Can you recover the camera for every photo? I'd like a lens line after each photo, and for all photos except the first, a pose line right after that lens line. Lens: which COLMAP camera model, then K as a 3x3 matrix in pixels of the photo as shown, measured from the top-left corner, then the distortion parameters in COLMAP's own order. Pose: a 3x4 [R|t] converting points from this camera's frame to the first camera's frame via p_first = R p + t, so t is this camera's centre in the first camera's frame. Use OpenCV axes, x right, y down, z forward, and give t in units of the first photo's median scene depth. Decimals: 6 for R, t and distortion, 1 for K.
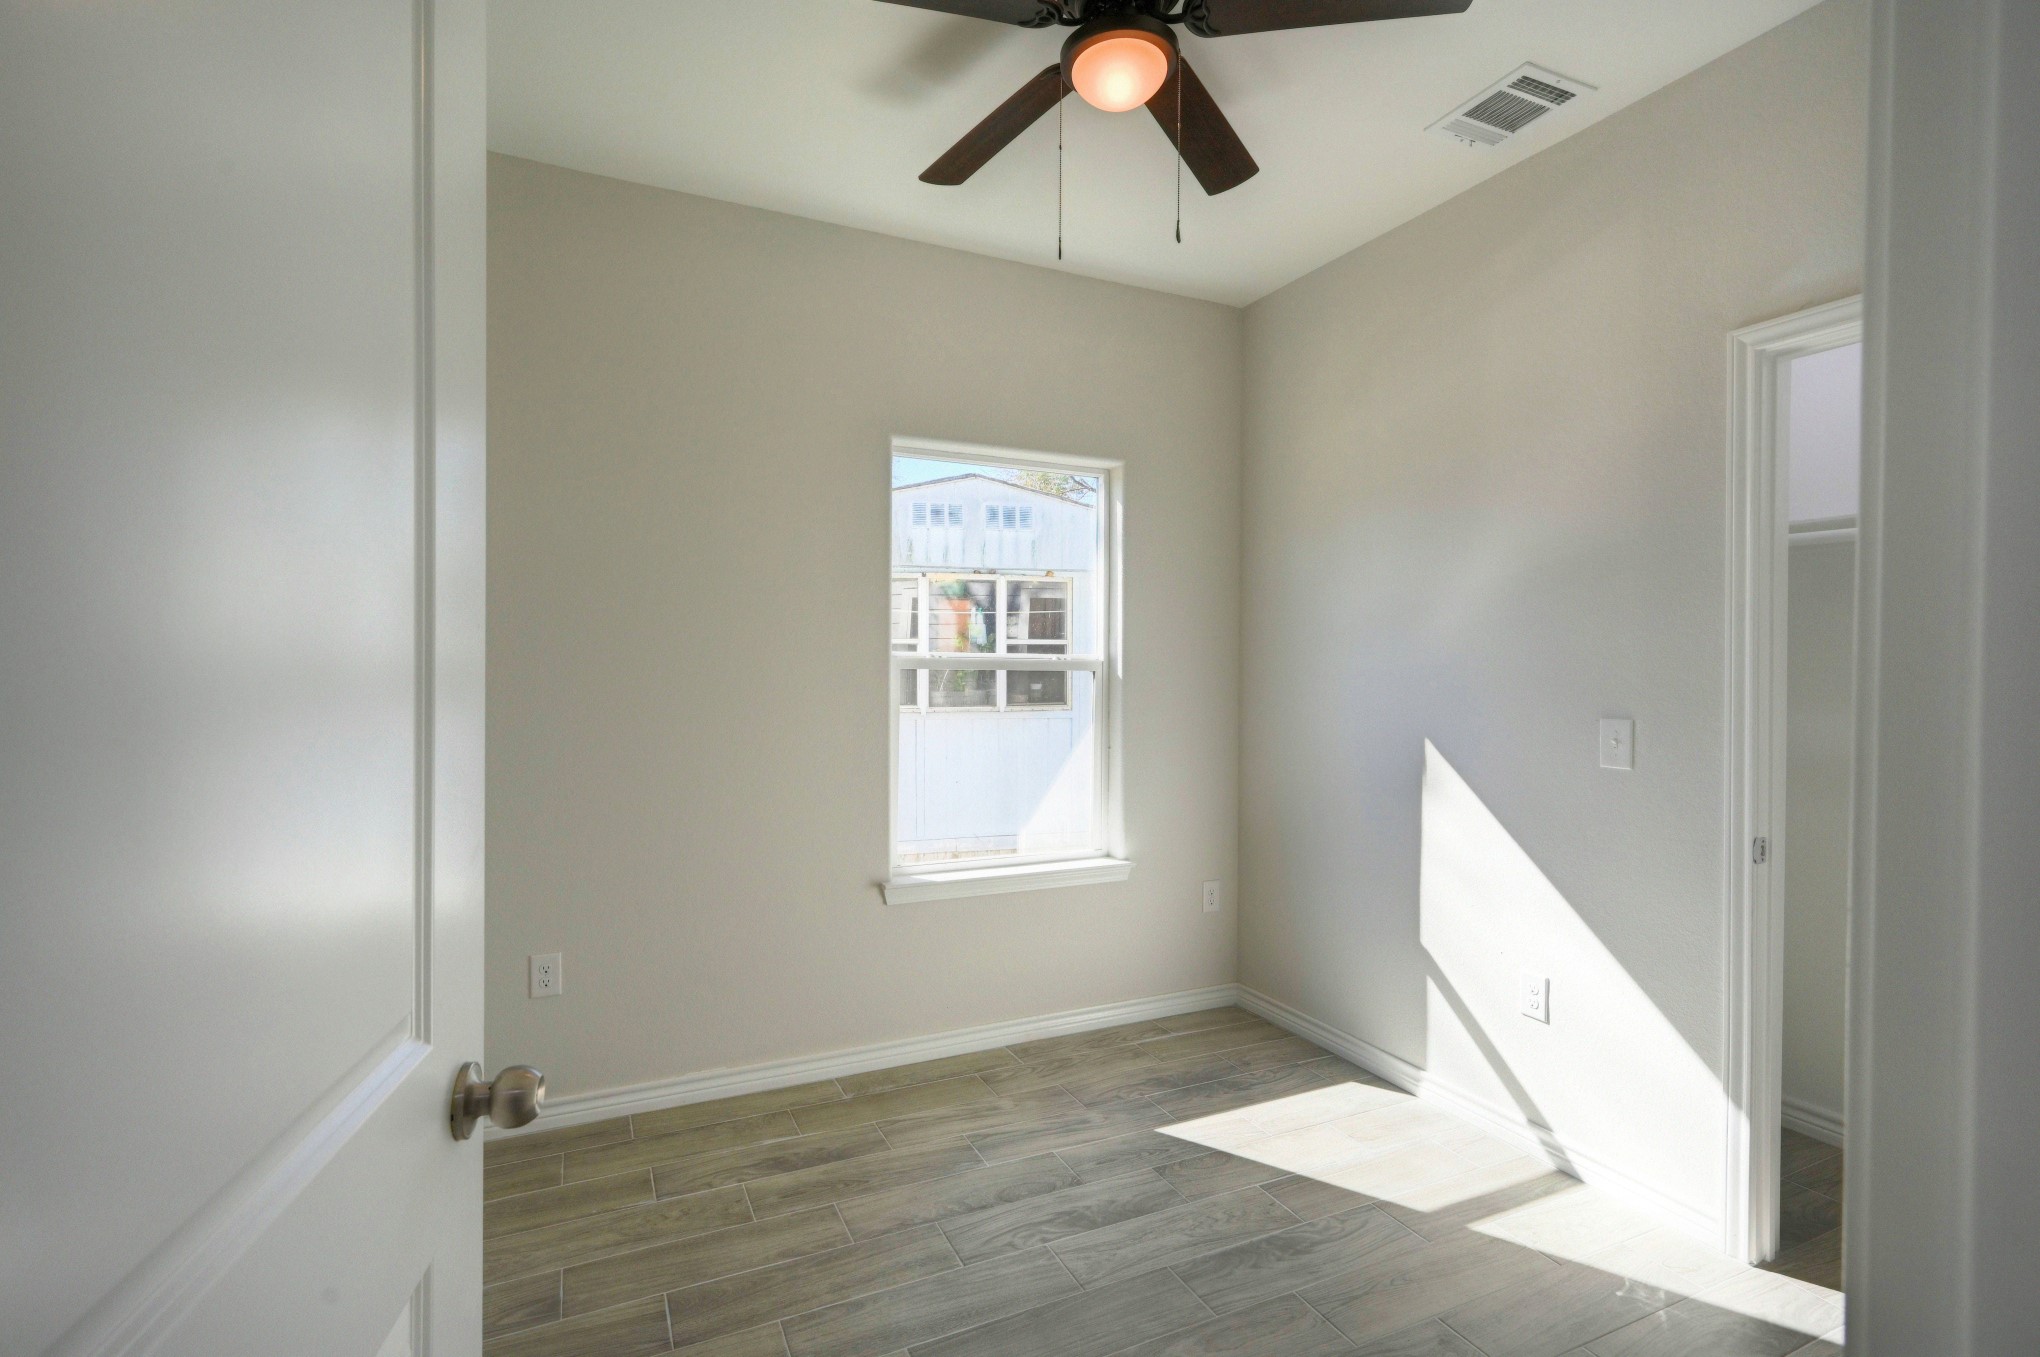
lens RADIAL K [[909.8, 0, 1000.8], [0, 909.8, 683.2], [0, 0, 1]] dist [-0.000941, 0.000797]
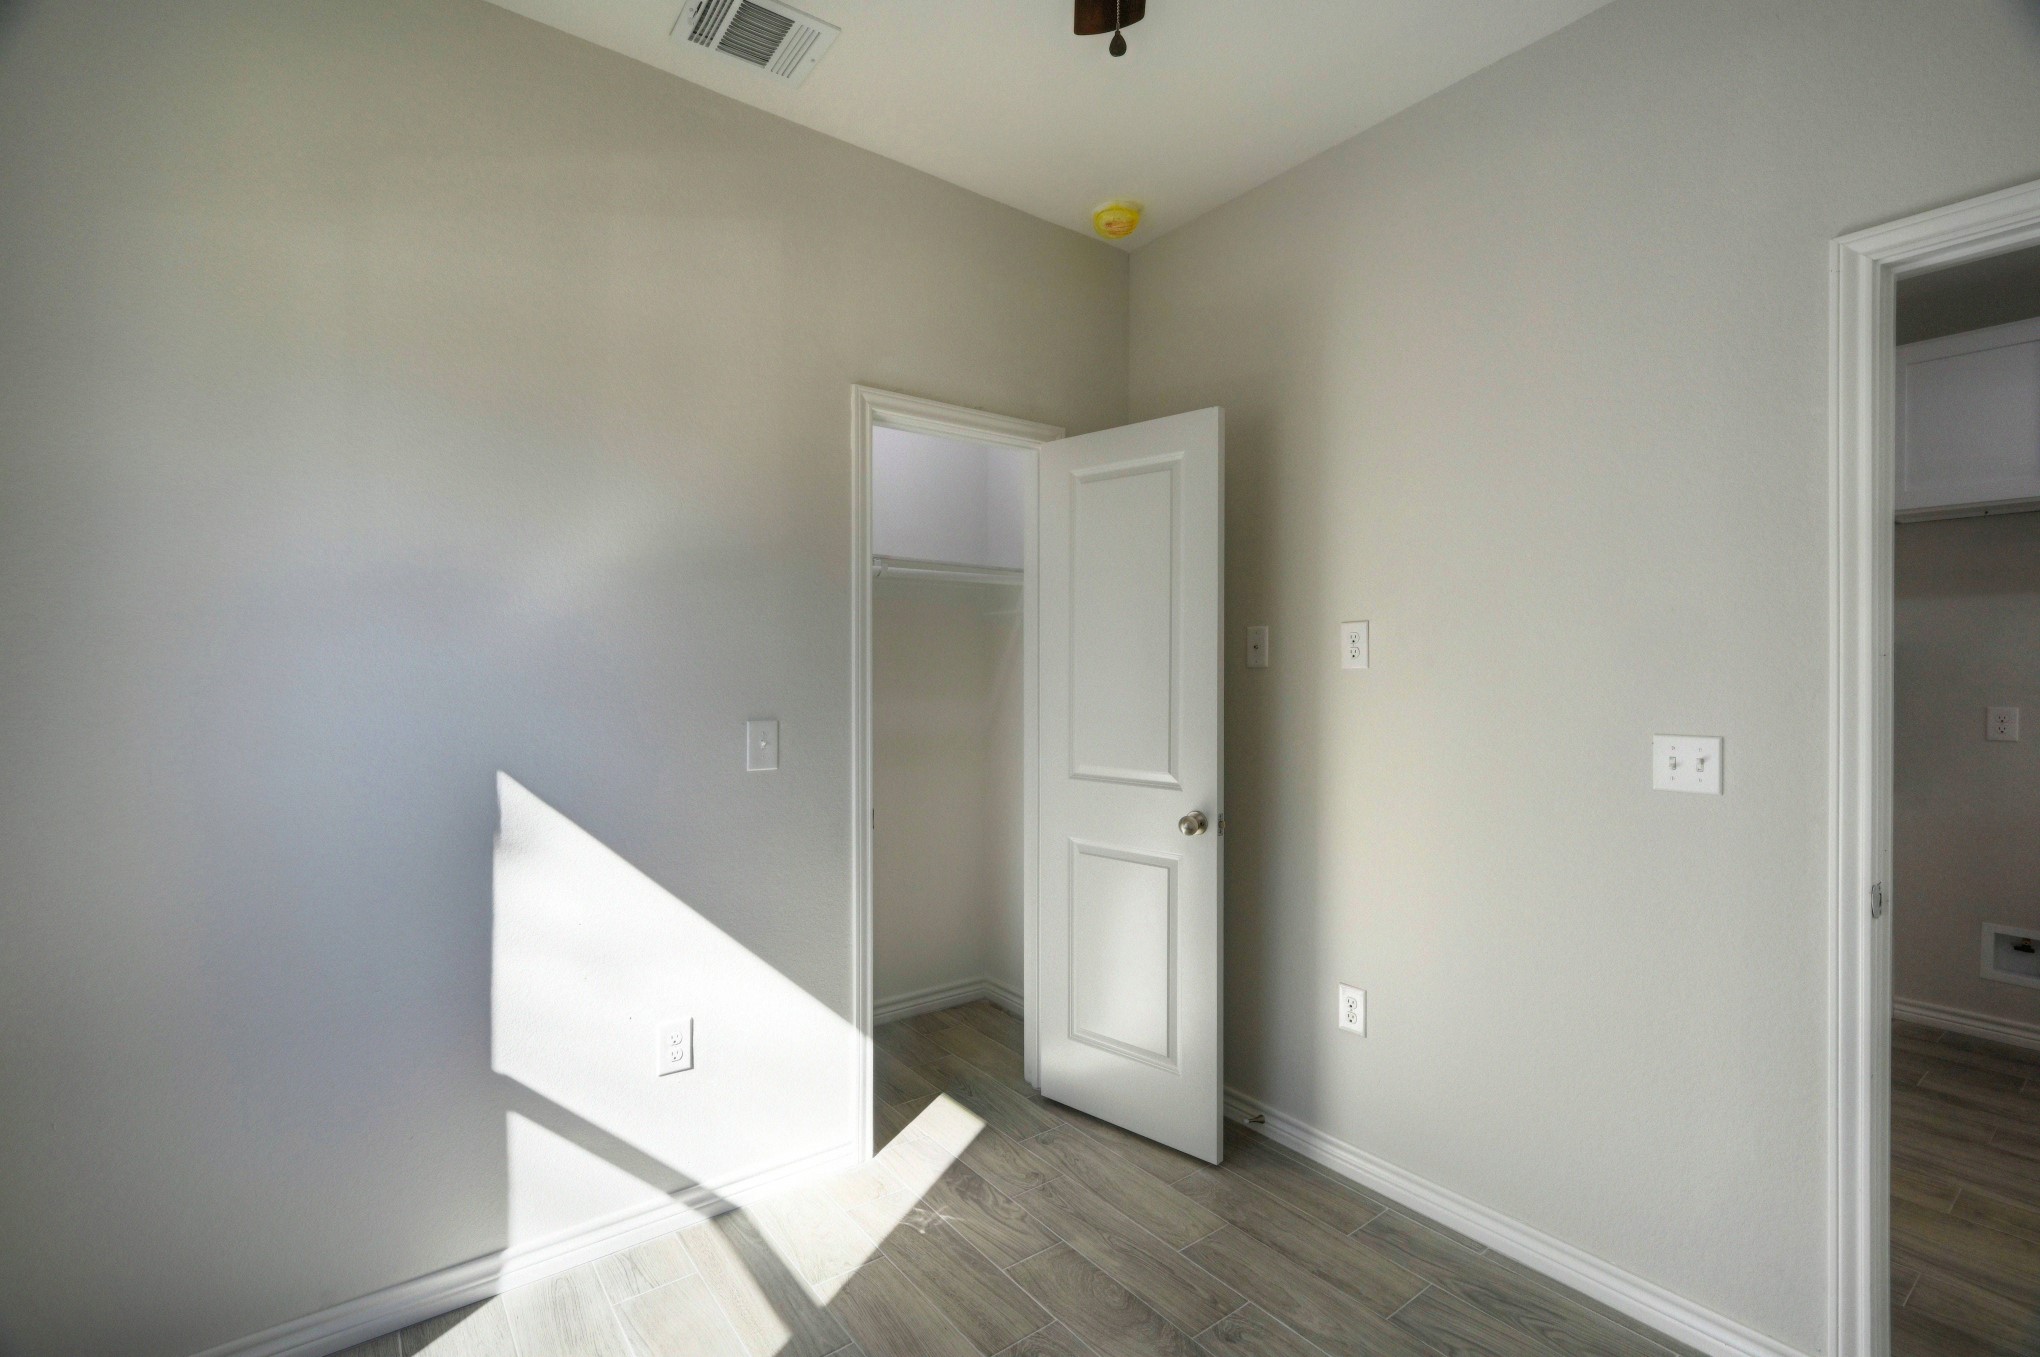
lens RADIAL K [[909.8, 0, 1023.1], [0, 909.8, 681.3], [0, 0, 1]] dist [-0.000941, 0.000797]
pose [[-0.208449, -0.017519, 0.977876, -0.331891], [0.015706, 0.999651, 0.021257, -0.019358], [-0.977907, 0.019790, -0.208101, 0.856929]]
